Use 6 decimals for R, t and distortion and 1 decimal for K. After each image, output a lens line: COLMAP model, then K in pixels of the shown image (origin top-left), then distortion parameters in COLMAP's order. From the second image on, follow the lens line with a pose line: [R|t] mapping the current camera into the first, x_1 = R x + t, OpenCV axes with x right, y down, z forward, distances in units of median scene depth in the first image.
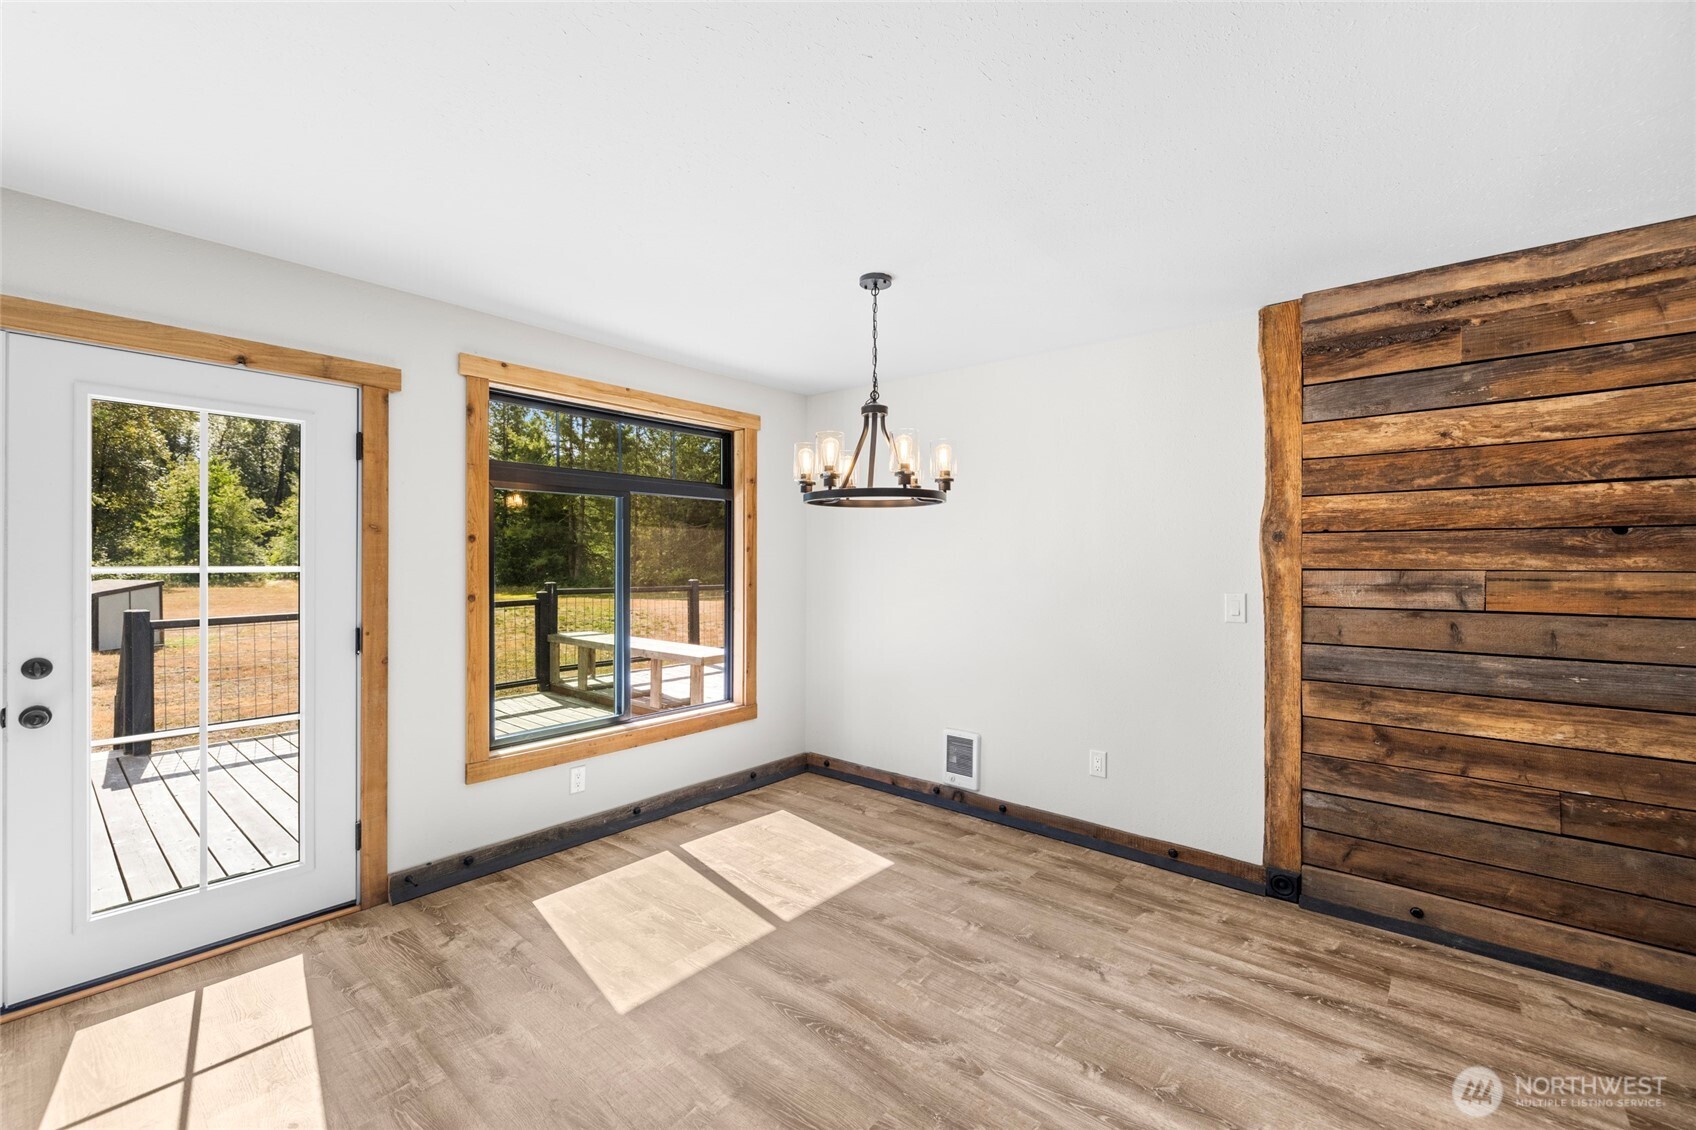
lens RADIAL K [[715.2, 0, 839.5], [0, 715.2, 562.7], [0, 0, 1]] dist [-0.003458, 0.001705]
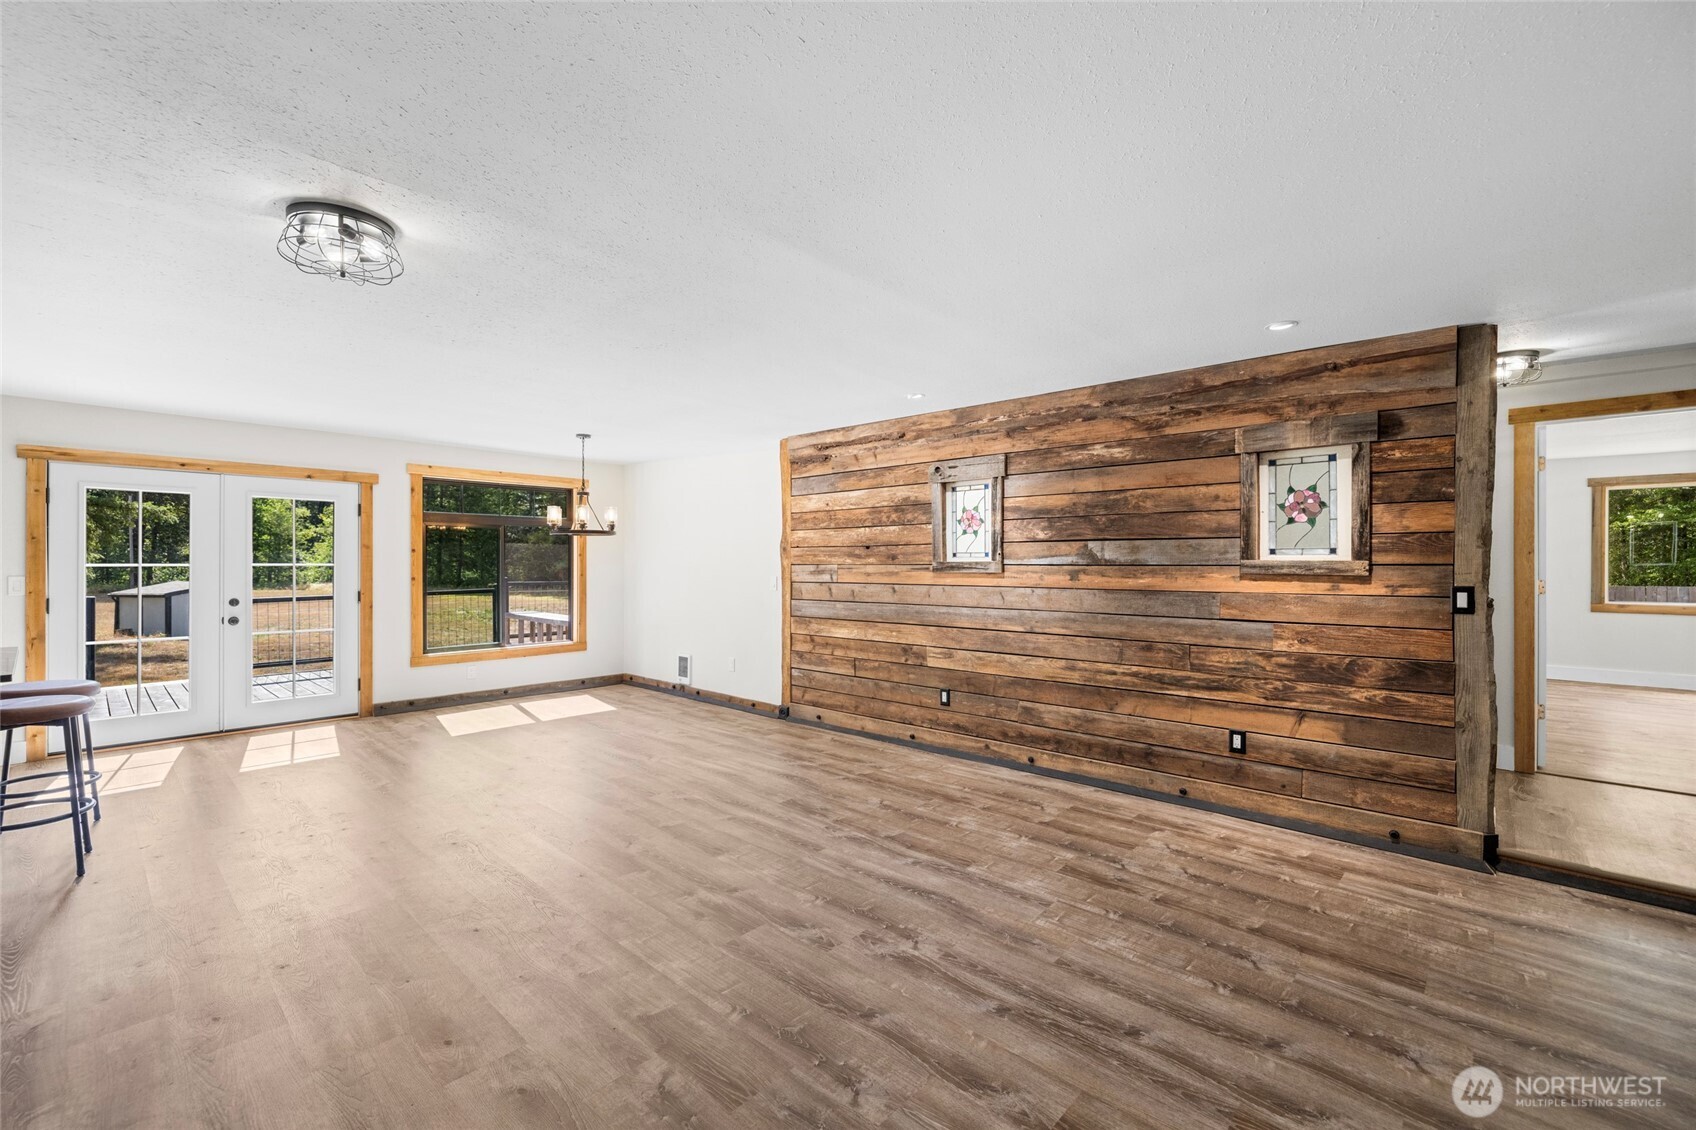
lens RADIAL K [[715.2, 0, 845.5], [0, 715.2, 562.4], [0, 0, 1]] dist [-0.003458, 0.001705]
pose [[0.999468, -0.001898, -0.032574, 0.928333], [0.001705, 0.999981, -0.005939, 0.016429], [0.032585, 0.005881, 0.999452, -1.194475]]
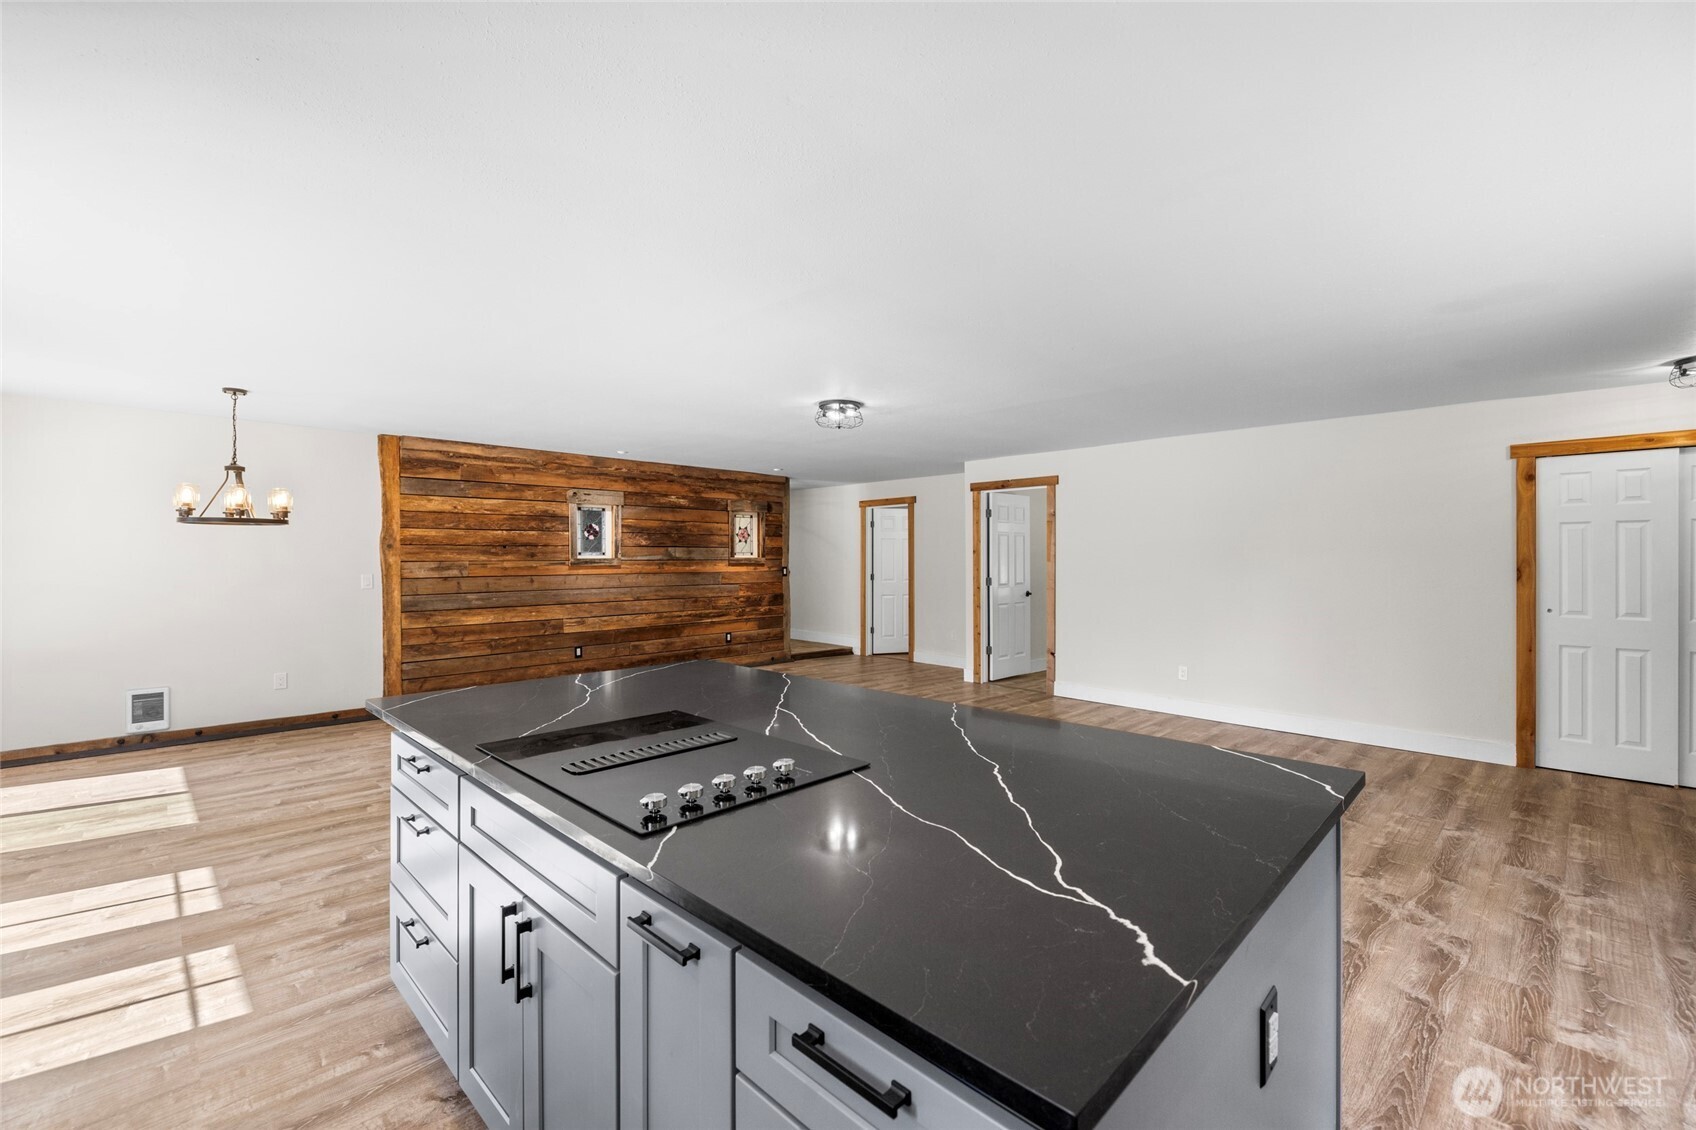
lens RADIAL K [[715.2, 0, 841.8], [0, 715.2, 557.4], [0, 0, 1]] dist [-0.003458, 0.001705]
pose [[0.085866, -0.002585, 0.996303, -1.469269], [0.007184, 0.999972, 0.001976, 0.002065], [-0.996281, 0.006987, 0.085882, -0.545451]]
